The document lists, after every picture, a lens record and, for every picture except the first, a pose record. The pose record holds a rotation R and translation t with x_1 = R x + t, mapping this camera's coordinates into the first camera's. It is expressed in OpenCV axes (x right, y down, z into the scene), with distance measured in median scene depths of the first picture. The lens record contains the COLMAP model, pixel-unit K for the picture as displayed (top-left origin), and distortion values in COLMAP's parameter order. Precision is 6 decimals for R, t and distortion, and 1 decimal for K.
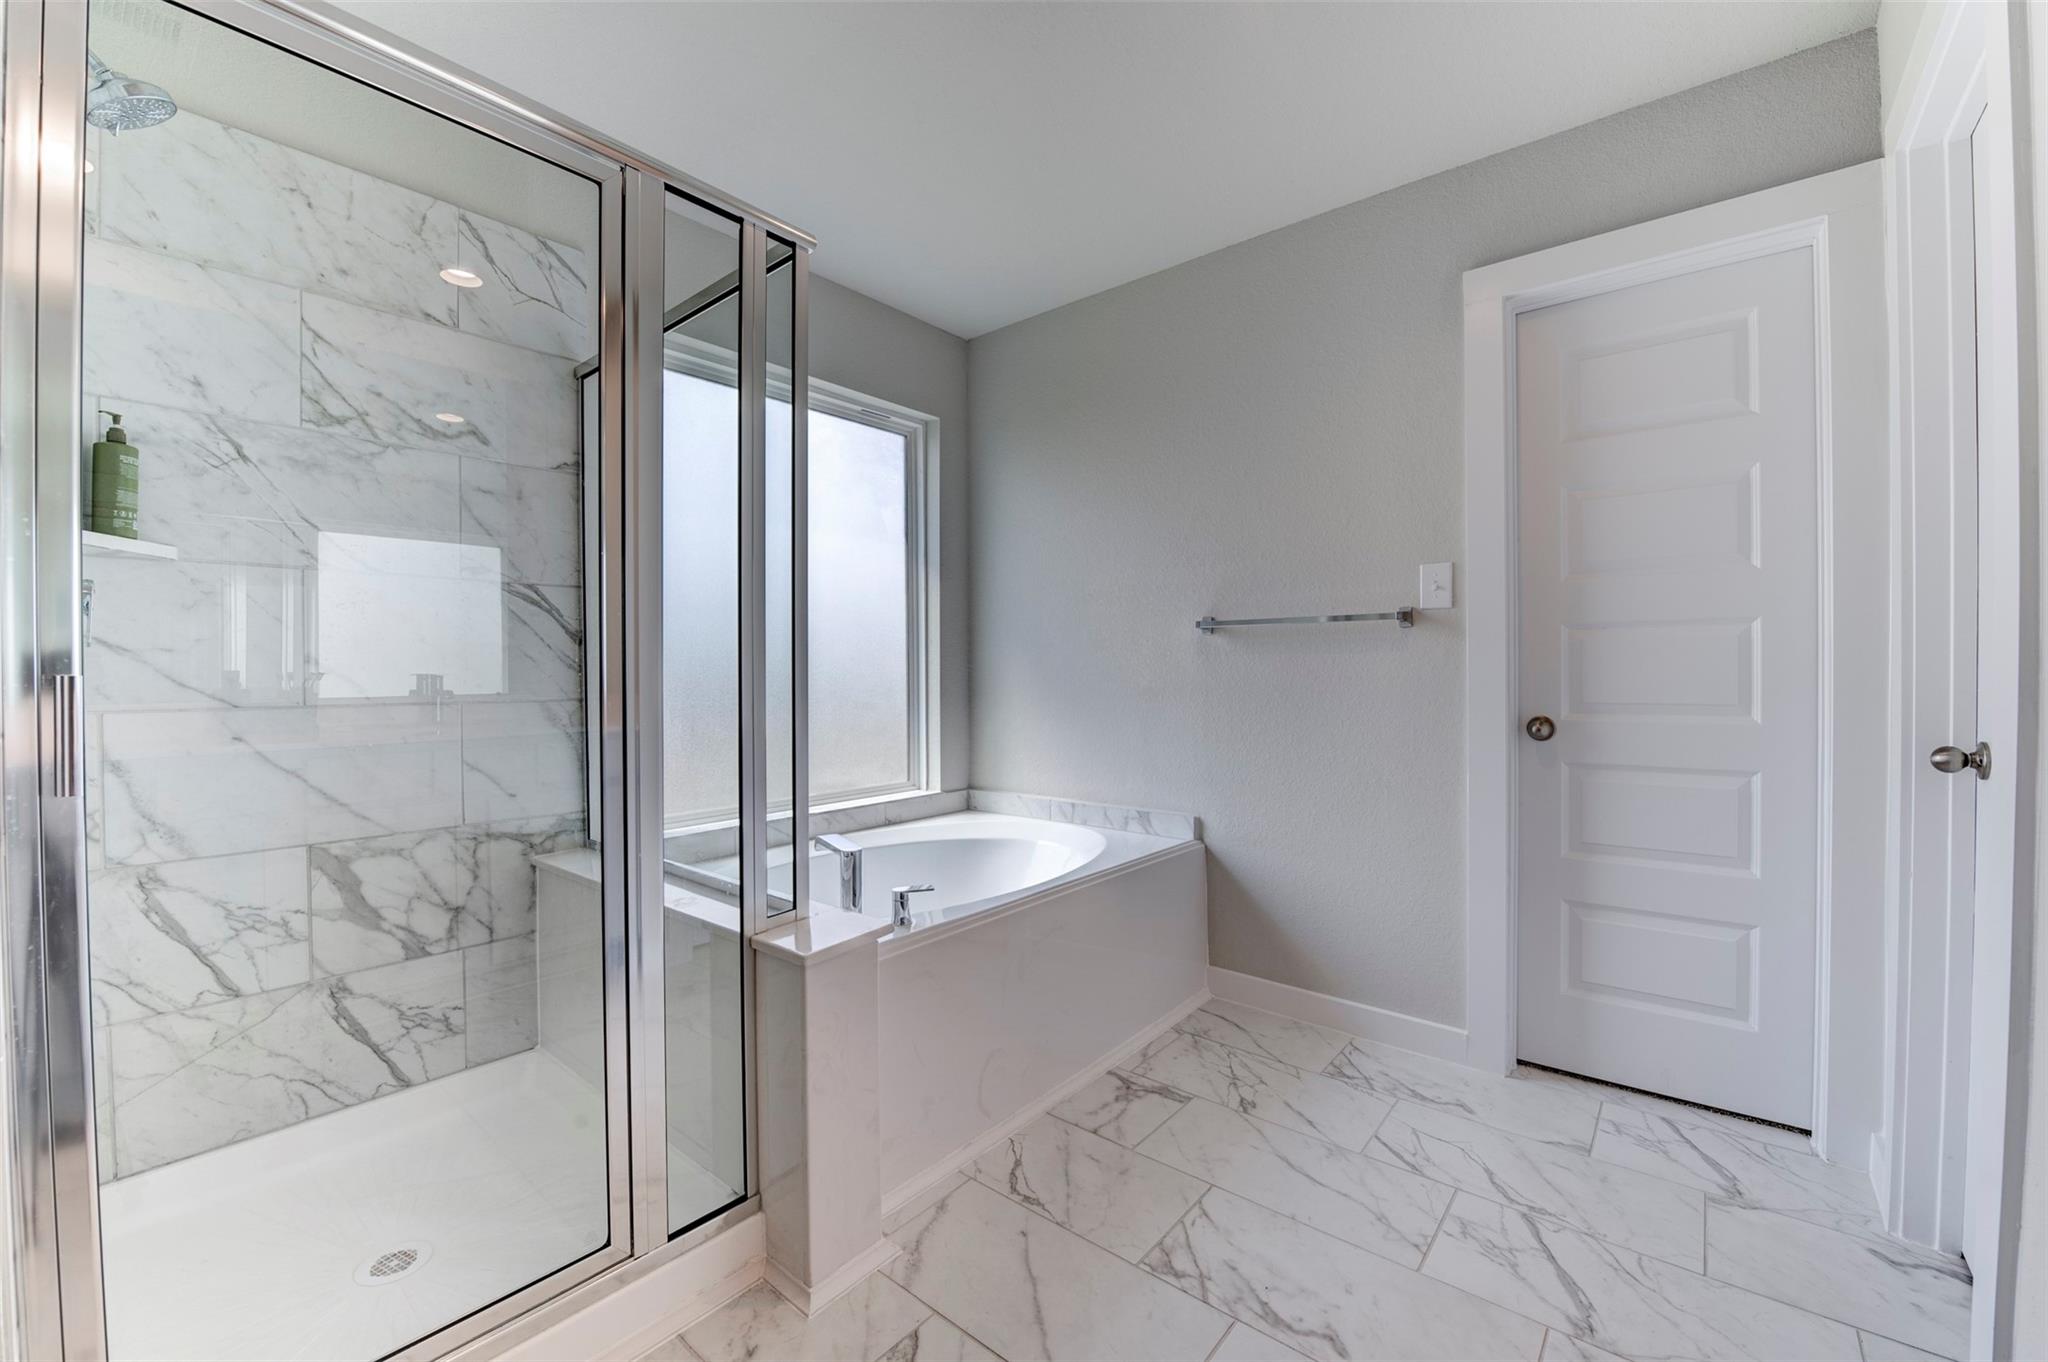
lens RADIAL K [[817.1, 0, 1029.7], [0, 817.1, 676.5], [0, 0, 1]] dist [-0.009166, 0.000140]
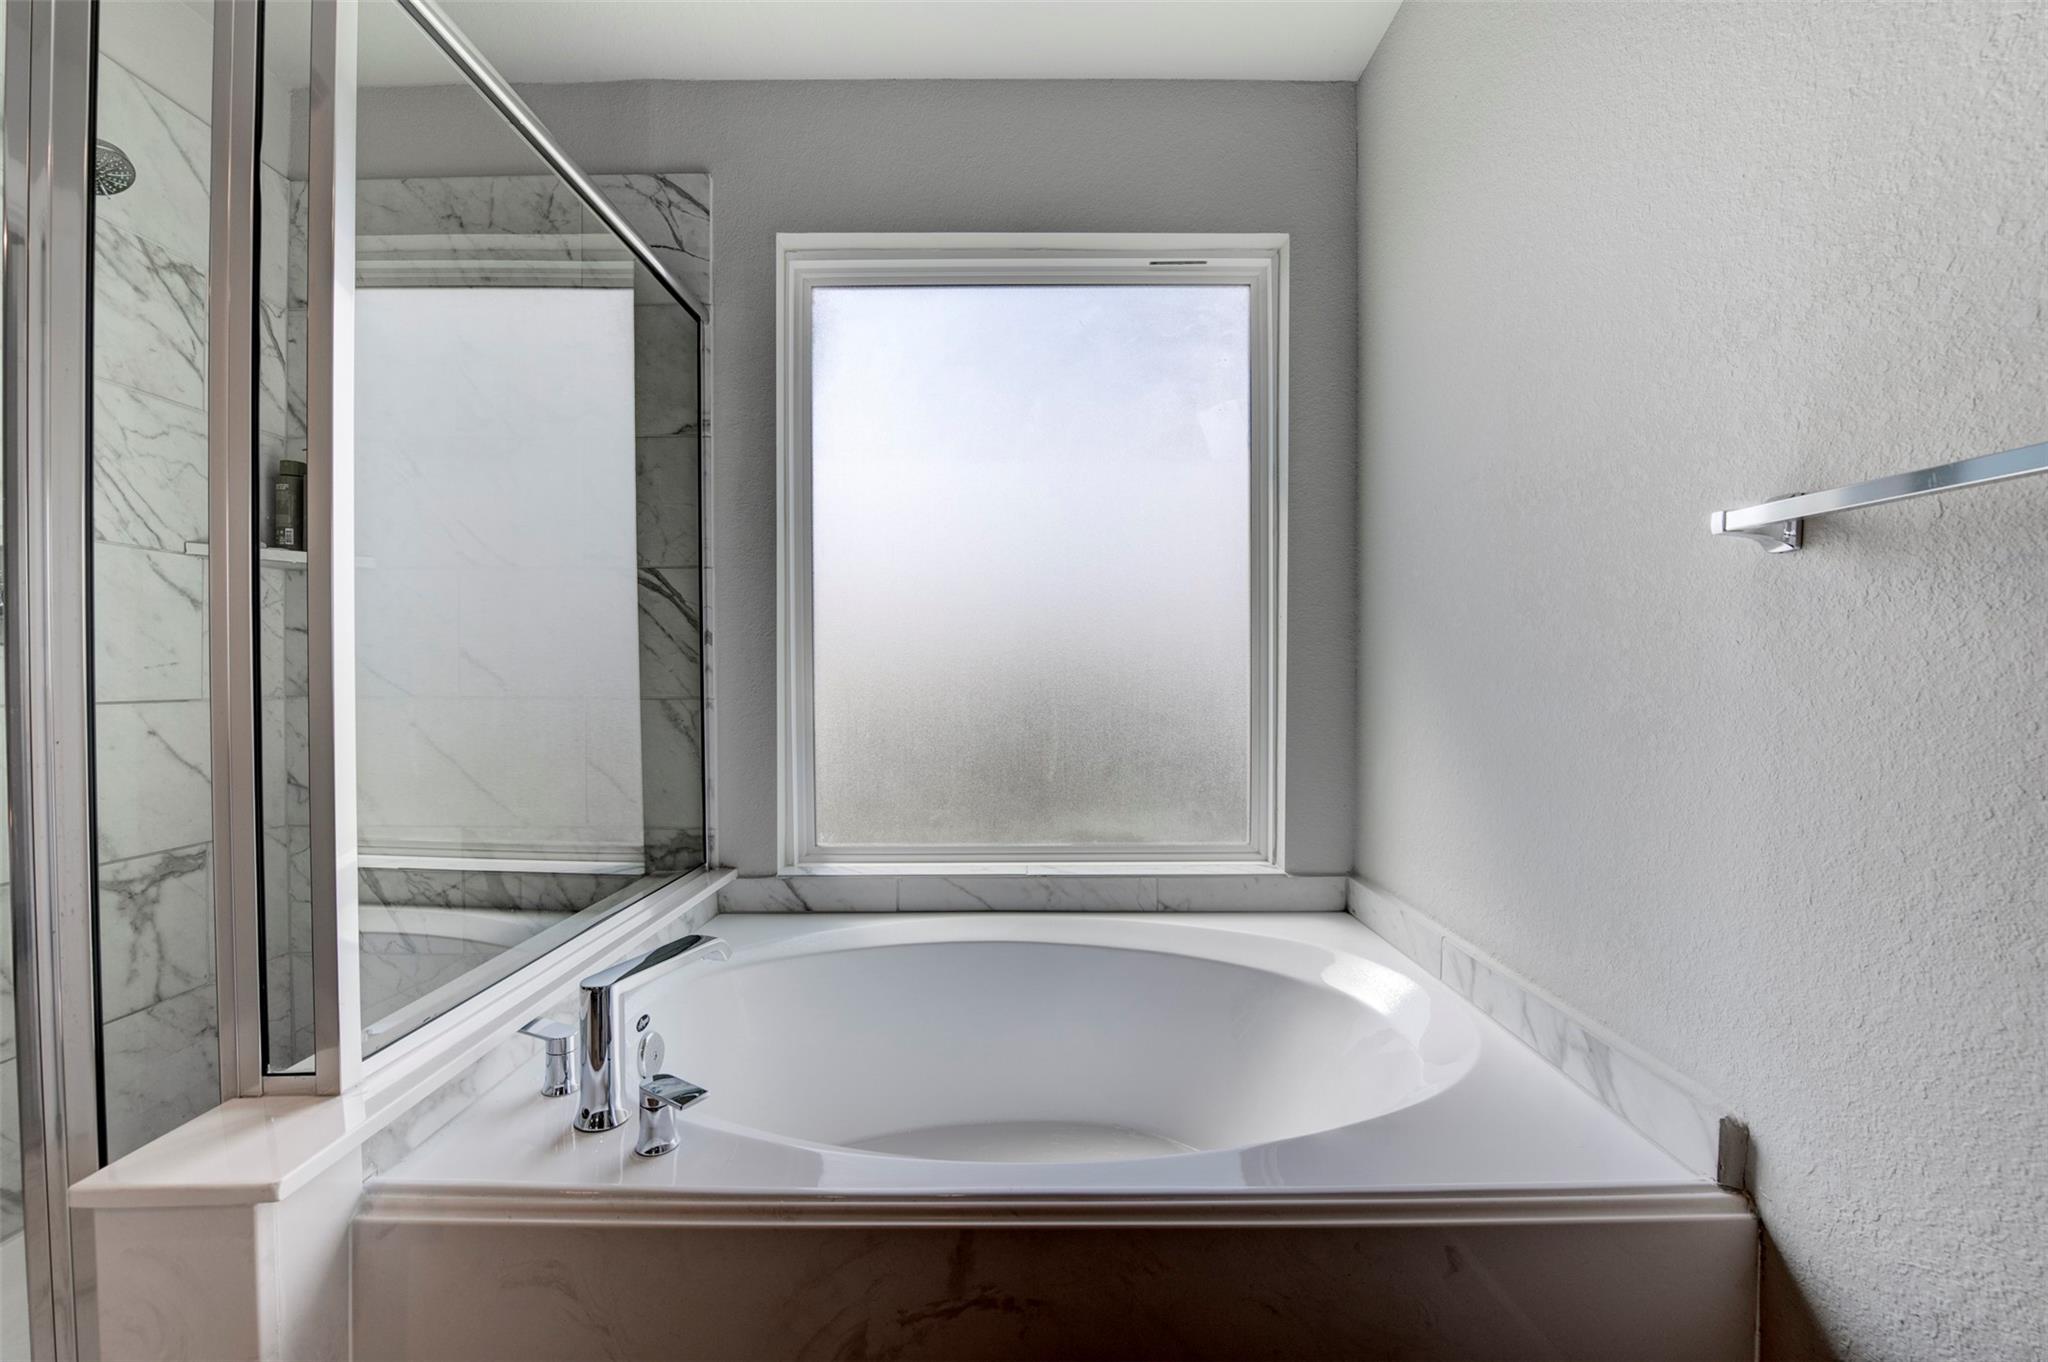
lens RADIAL K [[840.0, 0, 1025.5], [0, 840.0, 666.5], [0, 0, 1]] dist [-0.015934, -0.000005]
pose [[0.640686, 0.017219, -0.767610, 0.349973], [-0.008998, 0.999848, 0.014918, -0.021581], [0.767750, -0.002651, 0.640744, 0.707141]]
